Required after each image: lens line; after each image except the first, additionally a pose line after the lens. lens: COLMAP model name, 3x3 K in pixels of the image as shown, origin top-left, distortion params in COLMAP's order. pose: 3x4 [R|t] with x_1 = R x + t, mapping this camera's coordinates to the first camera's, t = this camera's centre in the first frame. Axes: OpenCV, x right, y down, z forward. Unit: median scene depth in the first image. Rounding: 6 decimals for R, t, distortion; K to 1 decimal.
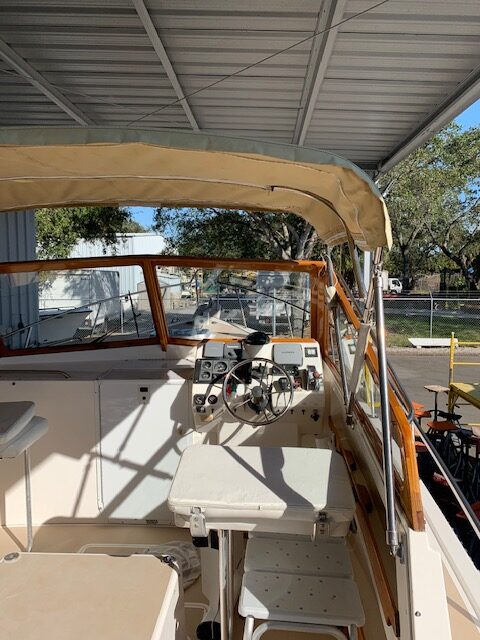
lens RADIAL K [[485.0, 0, 245.6], [0, 485.0, 313.0], [0, 0, 1]] dist [-0.015548, -0.040826]
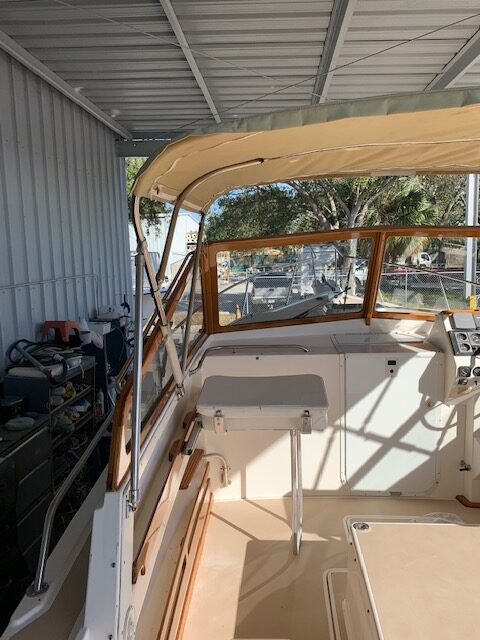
lens RADIAL K [[485.0, 0, 237.9], [0, 485.0, 315.1], [0, 0, 1]] dist [-0.015548, -0.040826]
pose [[0.996658, -0.015055, -0.080286, -0.437759], [0.018969, 0.998657, 0.048215, 0.006841], [0.079452, -0.049577, 0.995605, -0.007605]]
